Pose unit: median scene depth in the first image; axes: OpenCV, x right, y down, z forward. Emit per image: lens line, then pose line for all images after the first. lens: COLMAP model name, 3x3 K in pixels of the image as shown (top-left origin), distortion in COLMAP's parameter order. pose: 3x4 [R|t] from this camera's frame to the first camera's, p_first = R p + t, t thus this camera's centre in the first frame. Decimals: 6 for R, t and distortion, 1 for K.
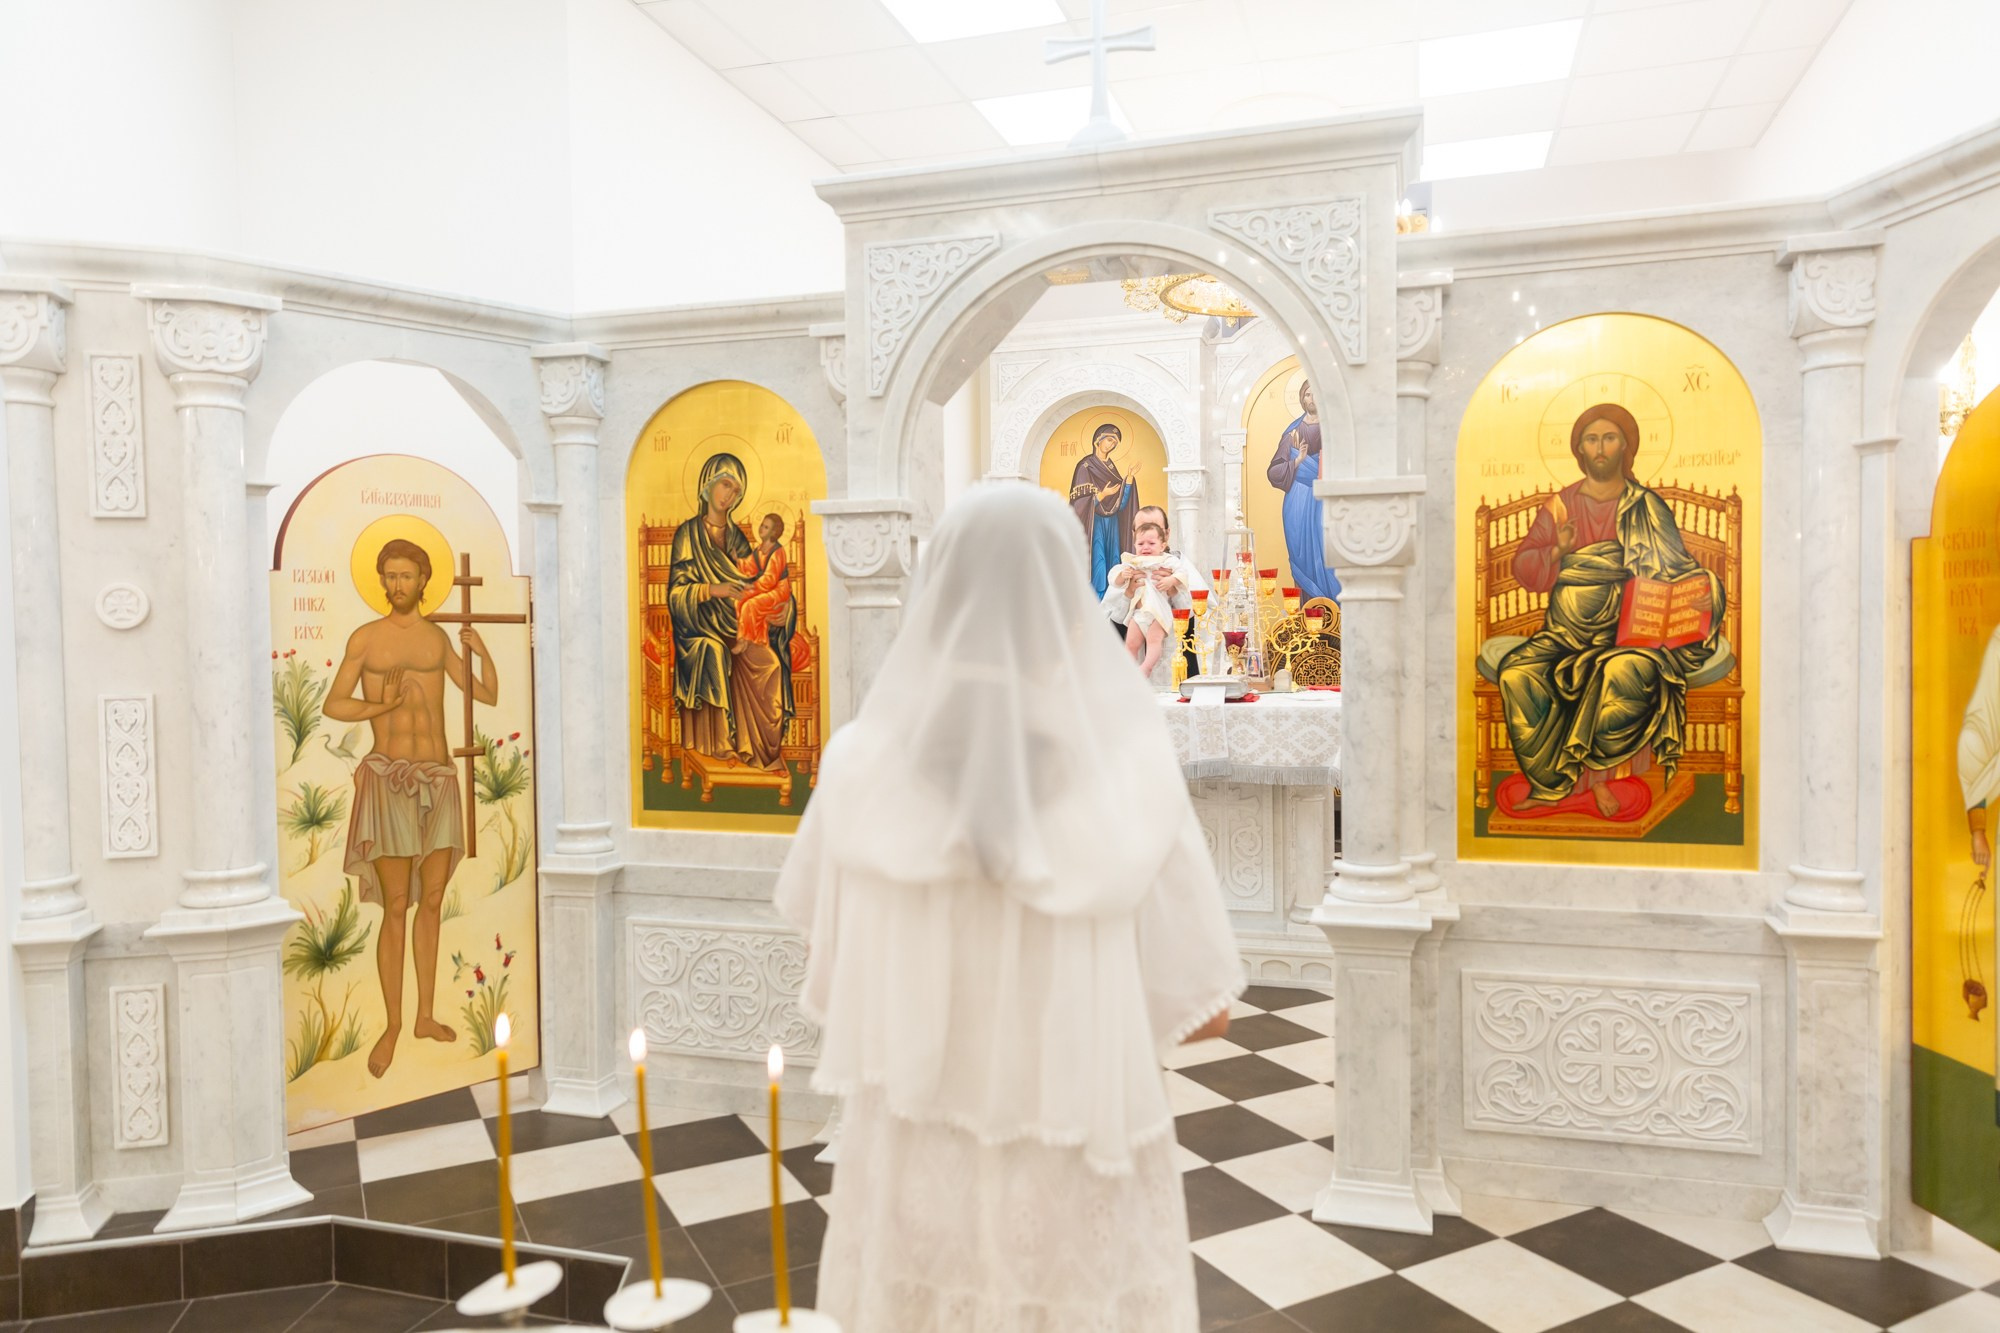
lens RADIAL K [[1357.3, 0, 1000.0], [0, 1357.3, 666.5], [0, 0, 1]] dist [0.009474, 0.001784]
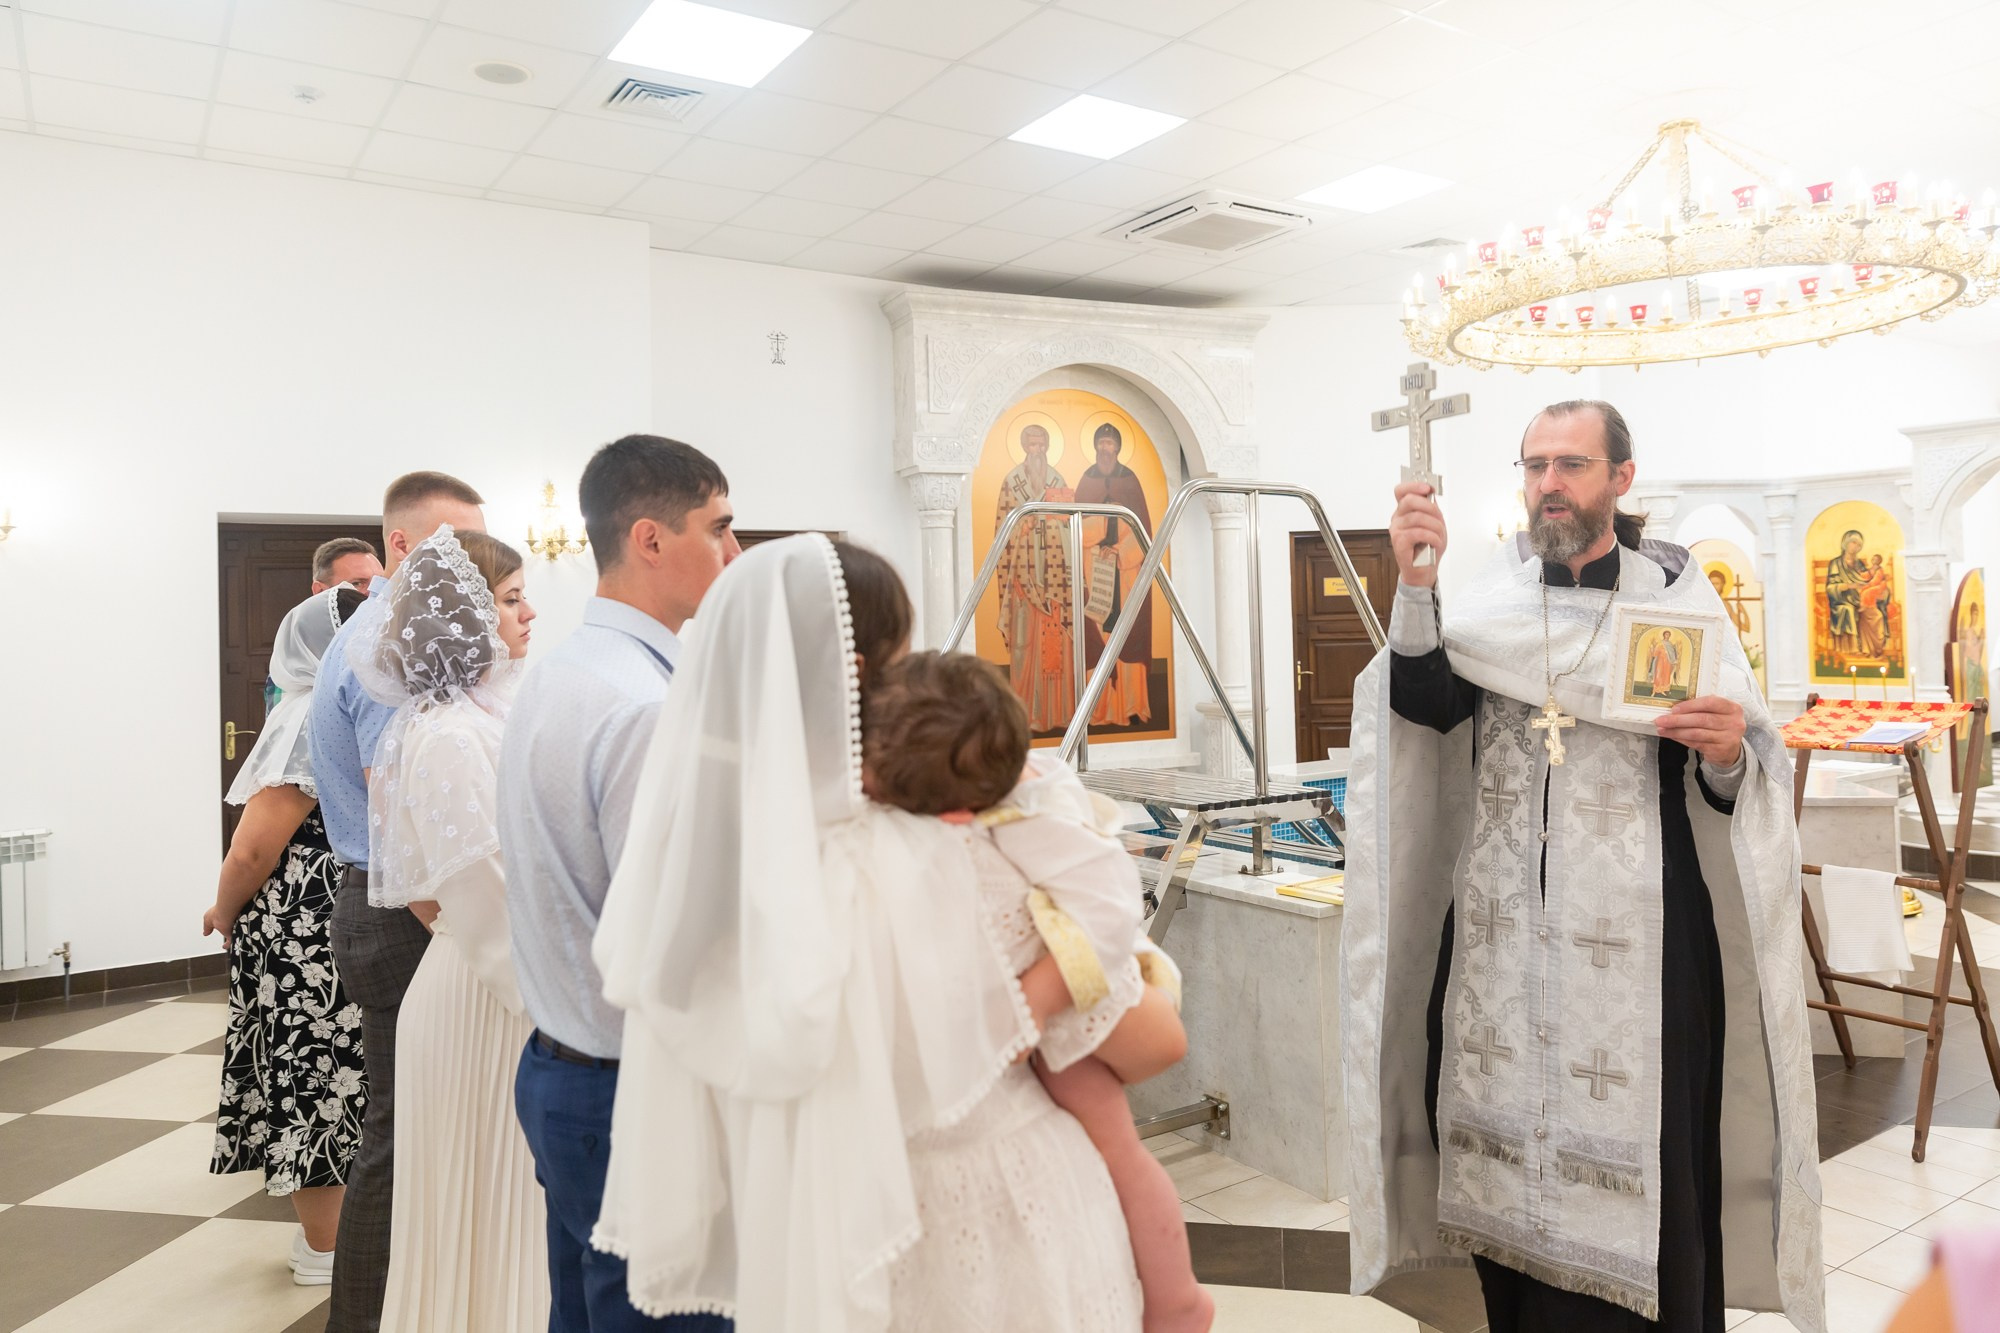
lens RADIAL K [[1348.9, 0, 1004.0], [0, 1348.9, 585.9], [0, 0, 1]] dist [0.002721, 0.002907]
pose [[0.772068, -0.022769, -0.635132, 0.188418], [-0.008136, 0.998922, -0.045700, 0.079369], [0.635488, 0.040451, 0.771050, -2.175927]]
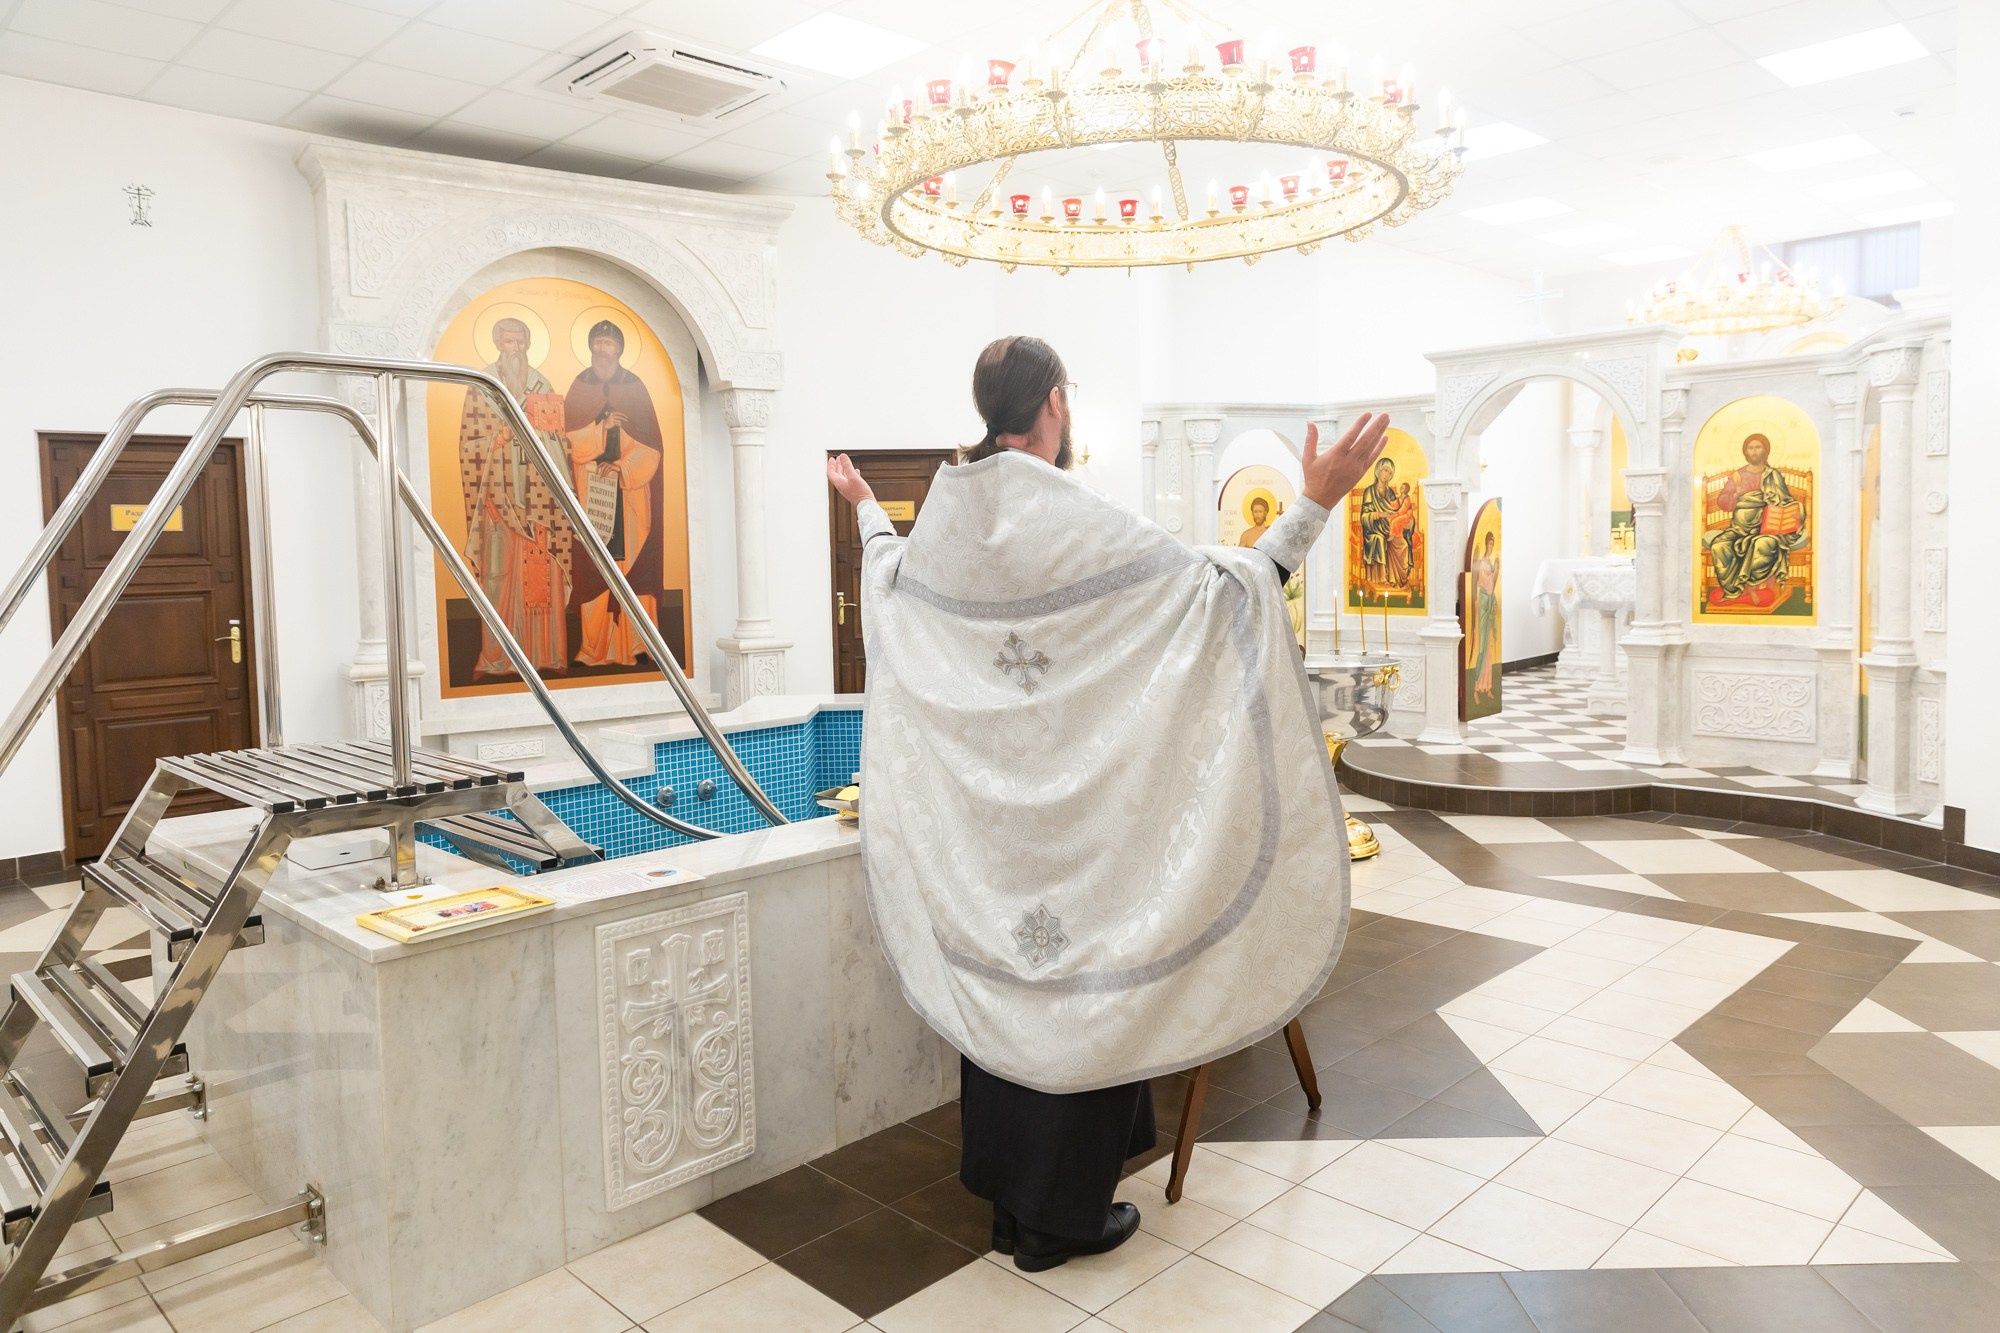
lens RADIAL K [[1337.3, 0, 998.9], [0, 1337.3, 616.4], [0, 0, 1]] dist [0.007651, 0.000645]
pose [[0.881760, 0.021750, -0.471196, 0.373971], [-0.007979, 0.999481, 0.031203, 0.065633], [0.471631, -0.023754, 0.881476, -1.678899]]
